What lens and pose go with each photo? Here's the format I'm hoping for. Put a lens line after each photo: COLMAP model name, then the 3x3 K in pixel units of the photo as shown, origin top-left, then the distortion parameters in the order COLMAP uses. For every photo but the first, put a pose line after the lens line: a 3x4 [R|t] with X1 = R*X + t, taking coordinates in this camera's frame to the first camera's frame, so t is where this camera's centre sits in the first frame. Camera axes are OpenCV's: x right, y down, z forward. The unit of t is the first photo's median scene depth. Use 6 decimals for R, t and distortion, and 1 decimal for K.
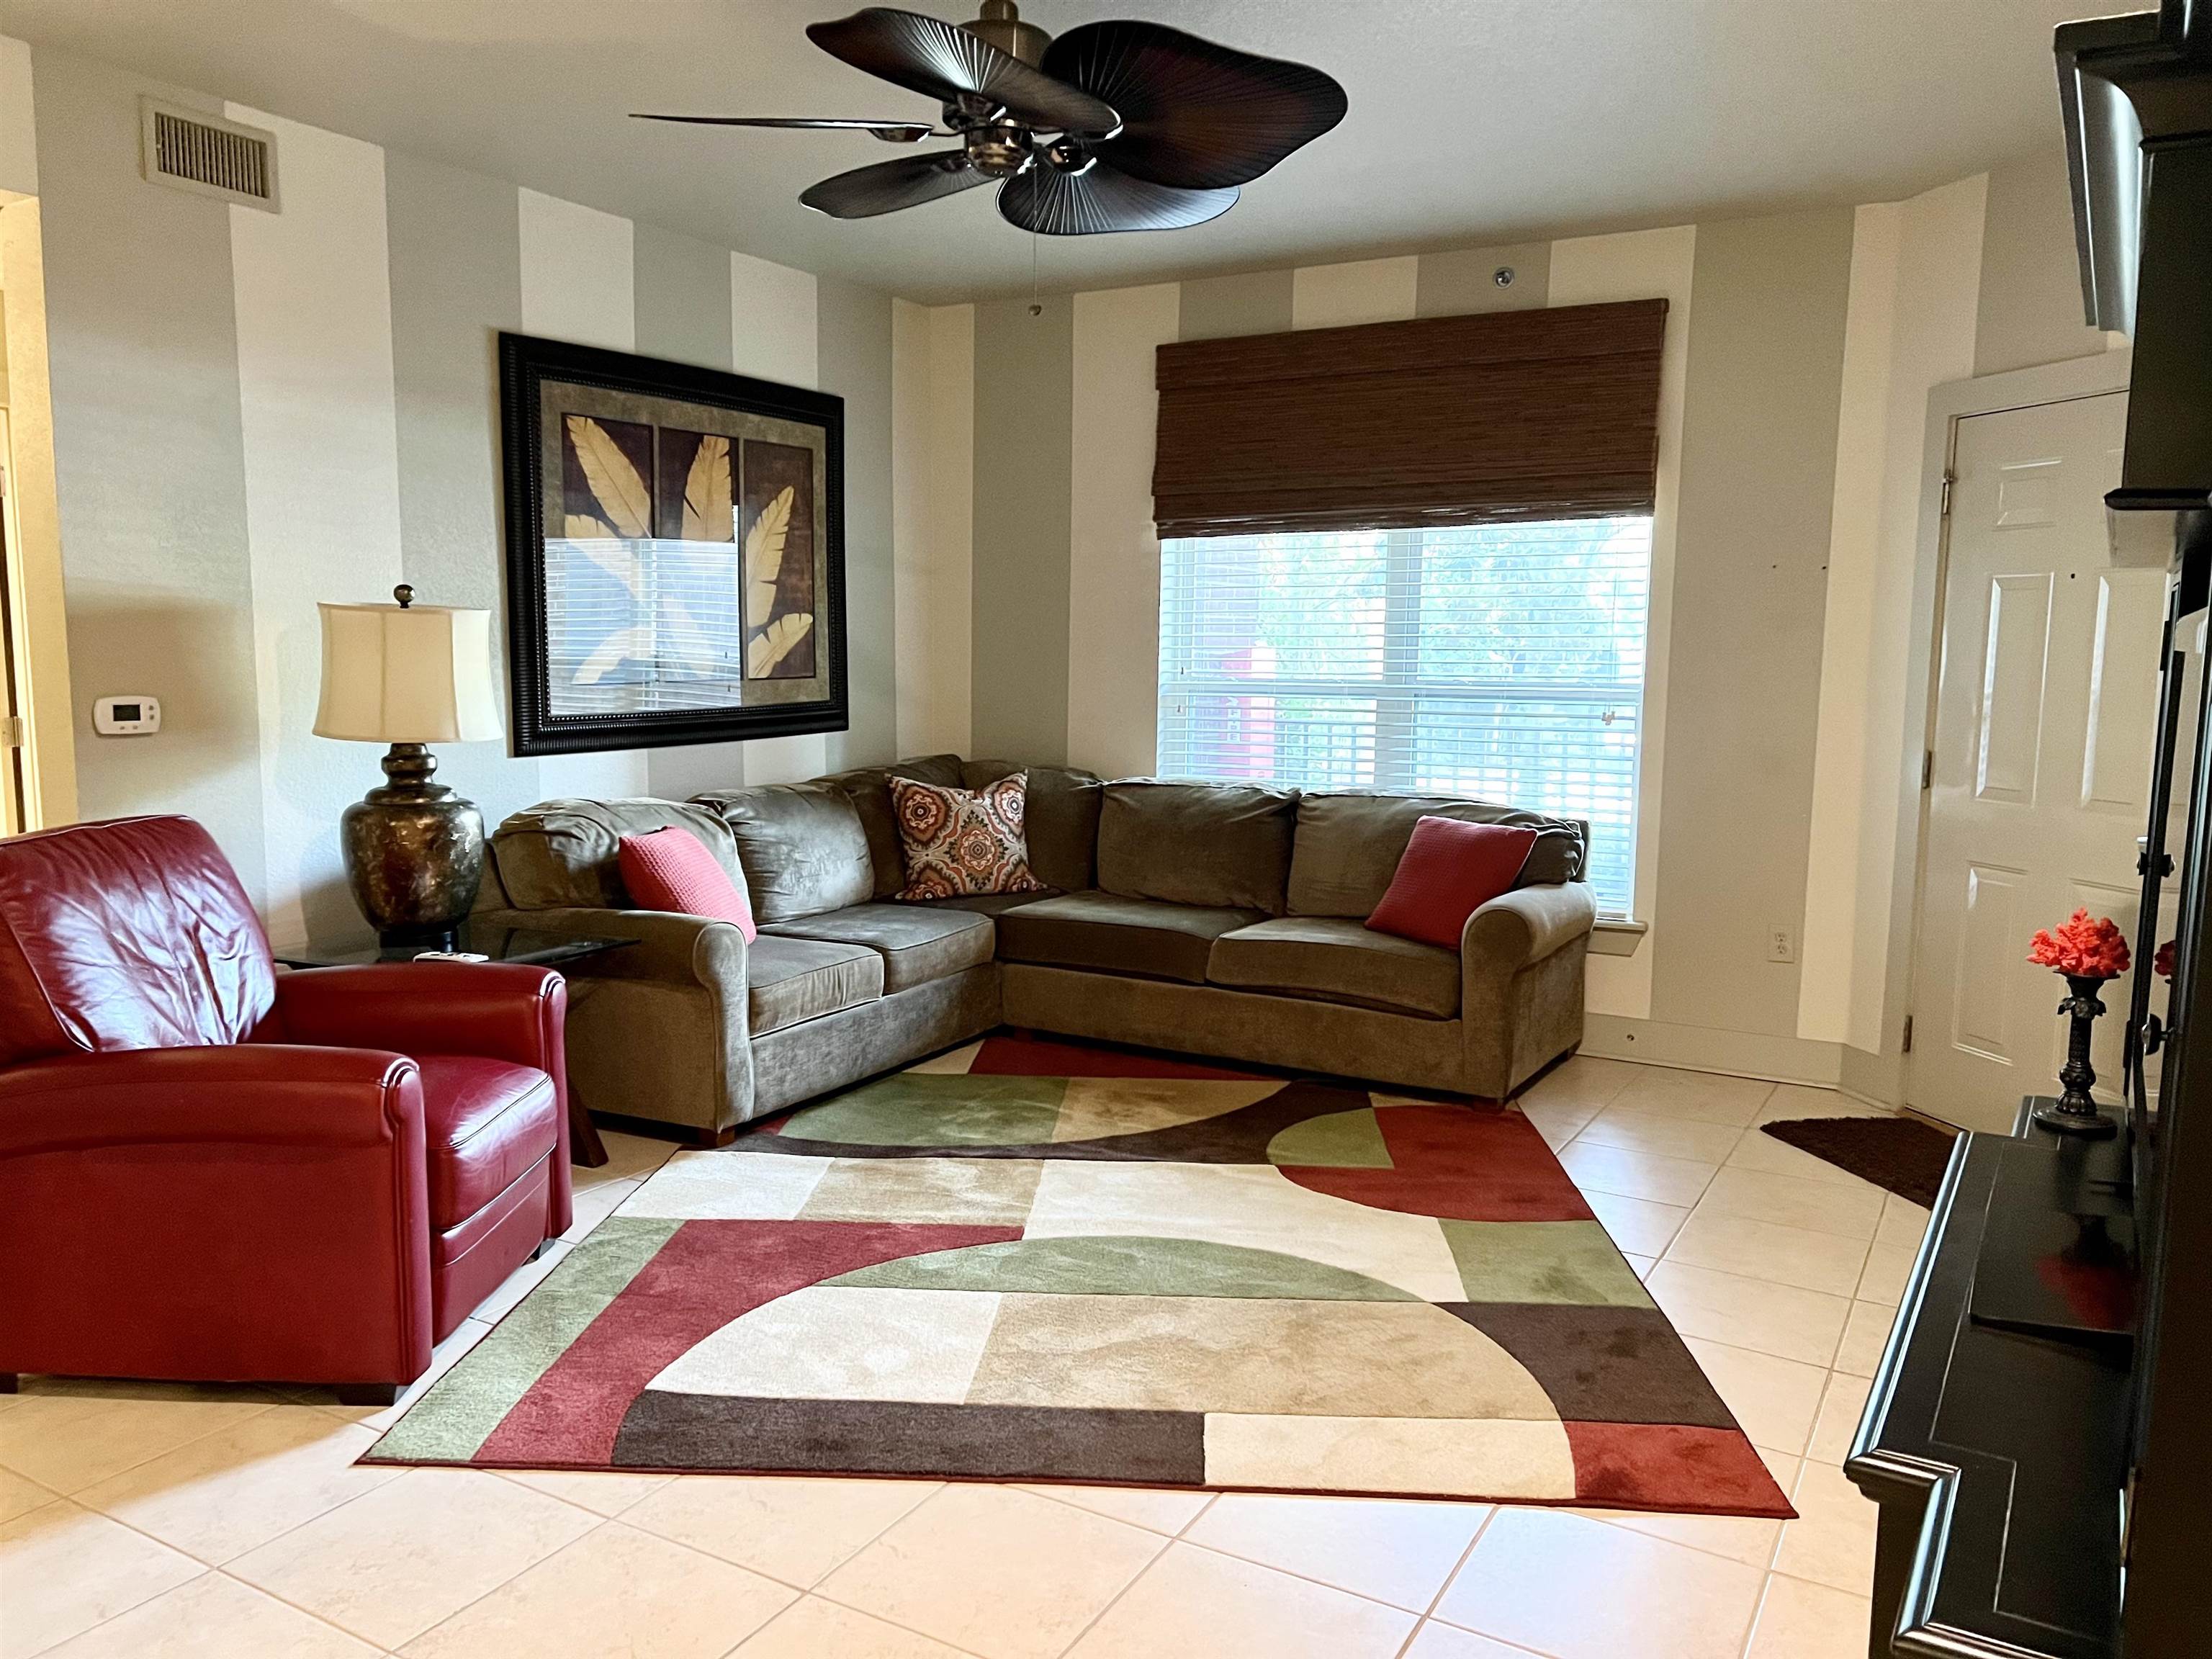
lens RADIAL K [[1652.0, 0, 1091.8], [0, 1652.0, 834.9], [0, 0, 1]] dist [0.058190, -0.058098]
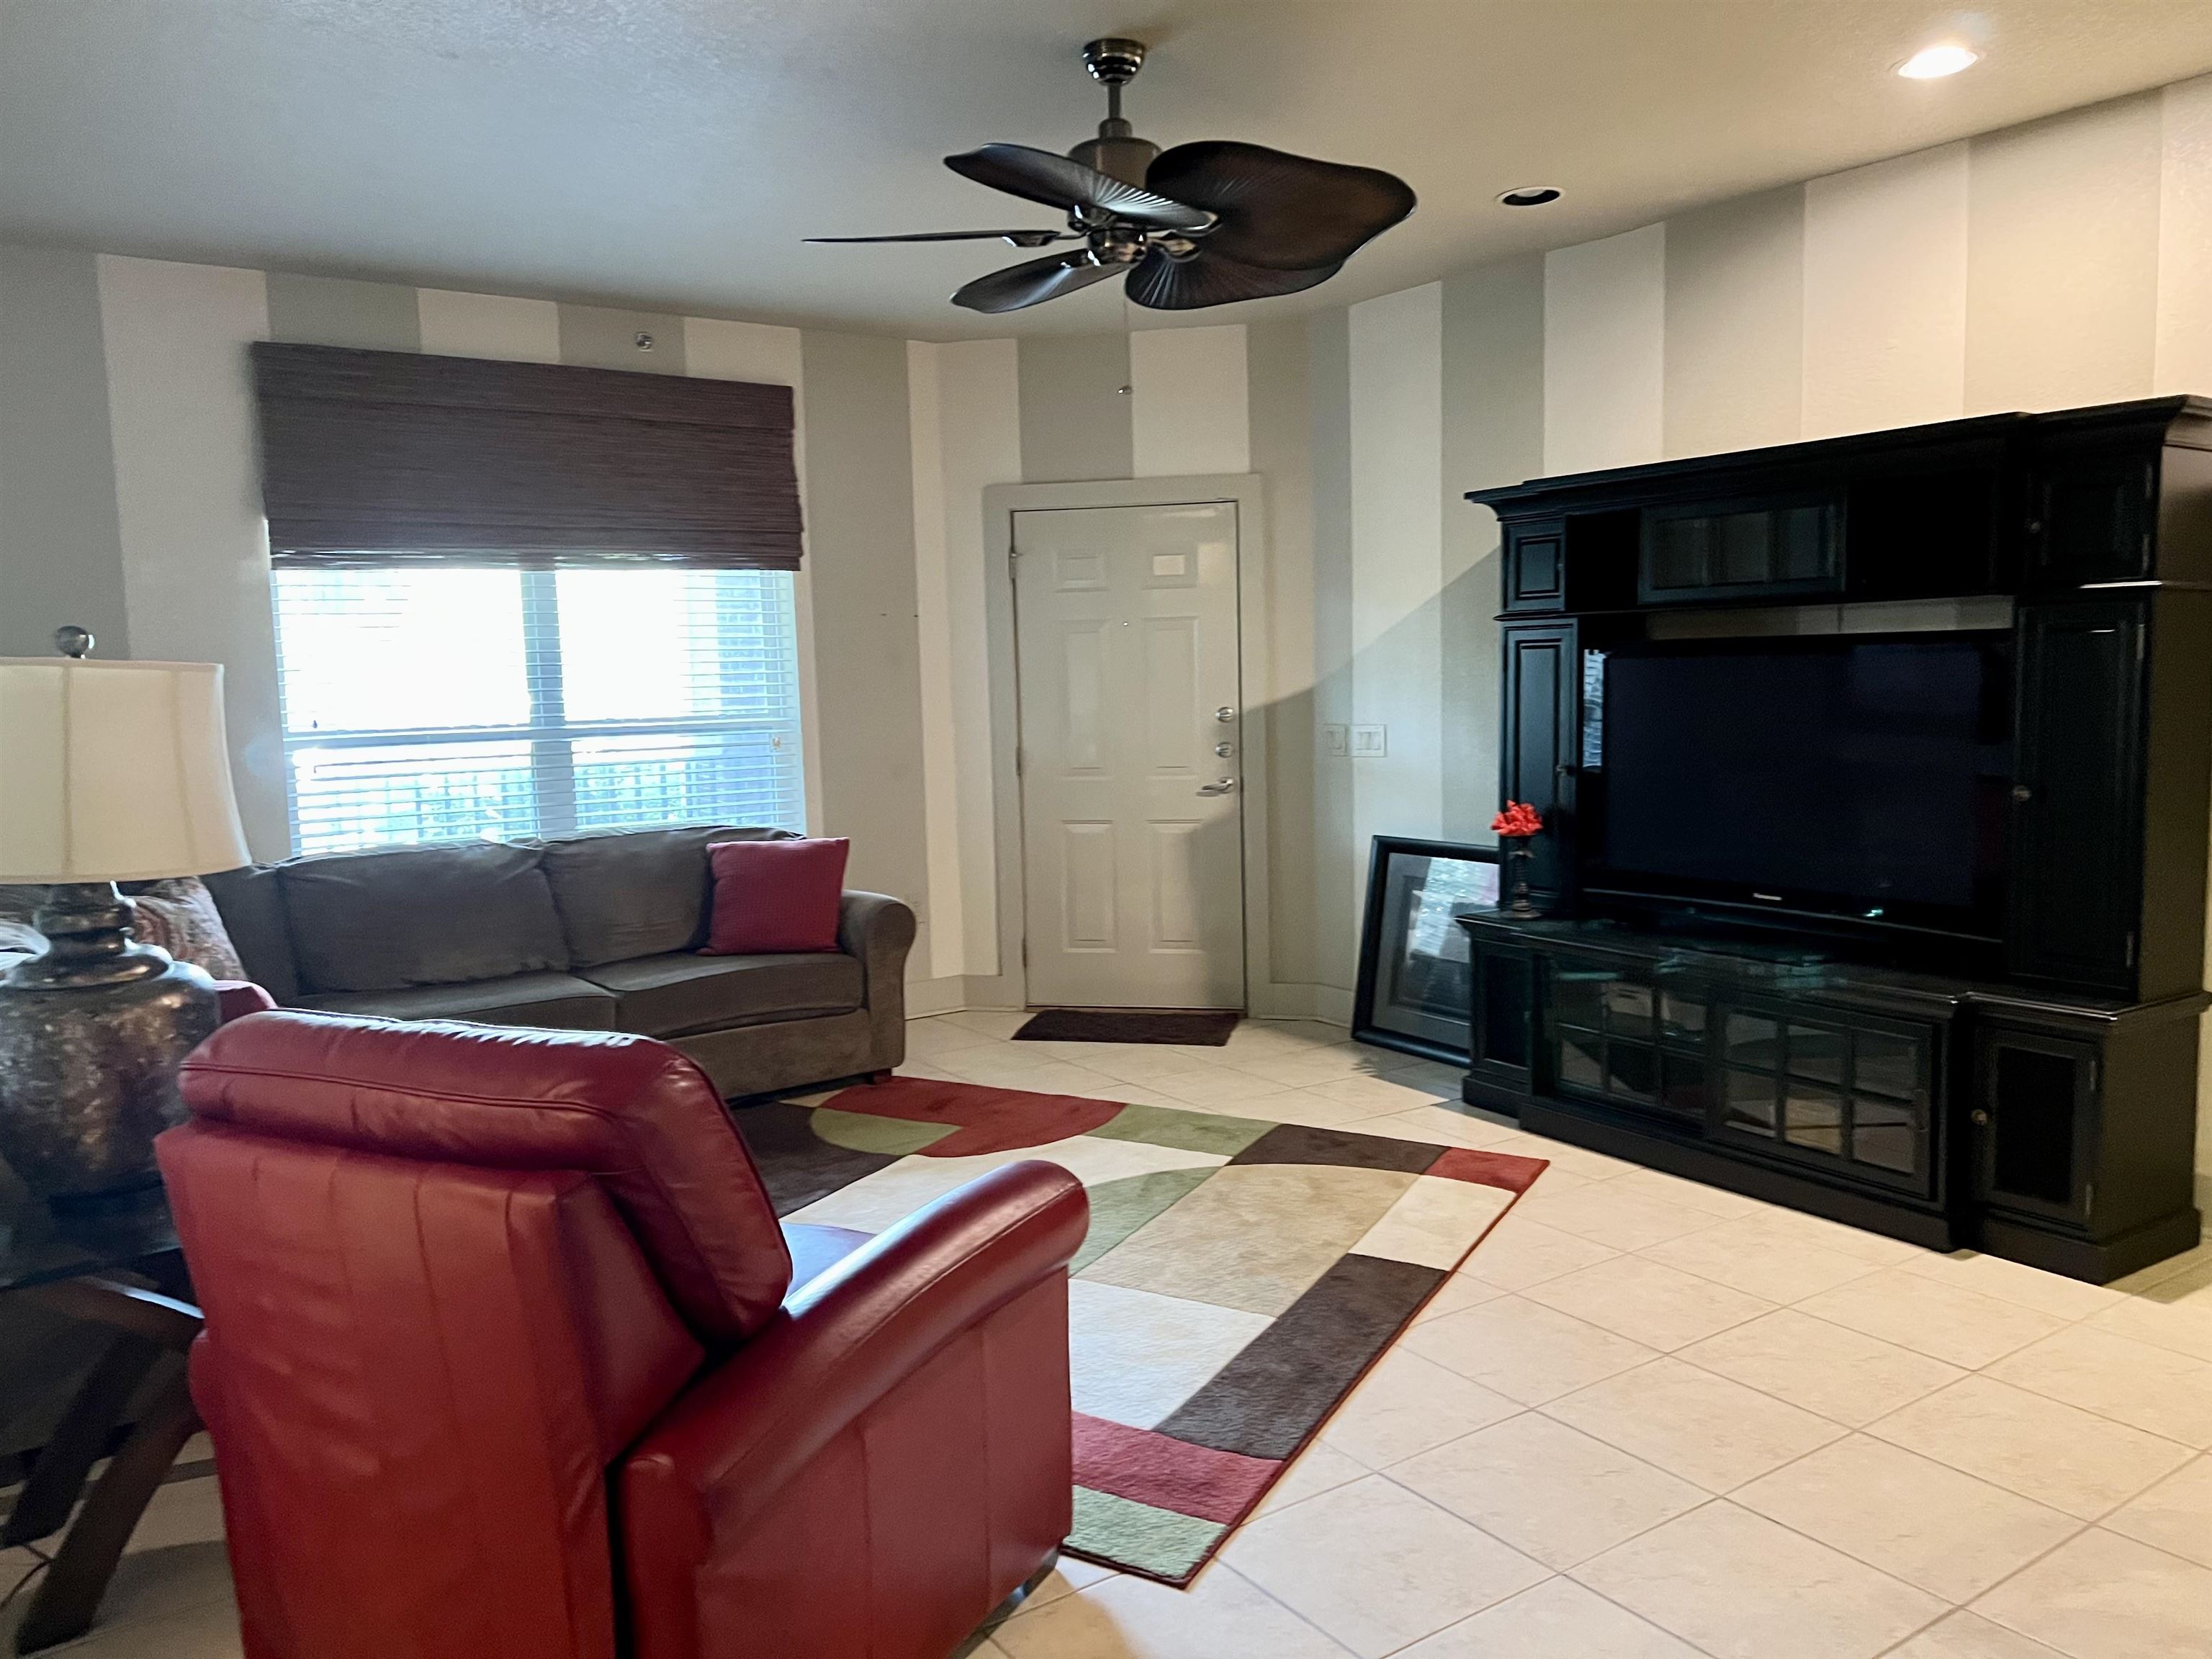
lens RADIAL K [[1652.0, 0, 1093.3], [0, 1652.0, 826.9], [0, 0, 1]] dist [0.058190, -0.058098]
pose [[0.422859, -0.110197, 0.899470, -0.663951], [0.134188, 0.989251, 0.058112, -0.052320], [-0.896205, 0.096125, 0.433101, 0.326463]]
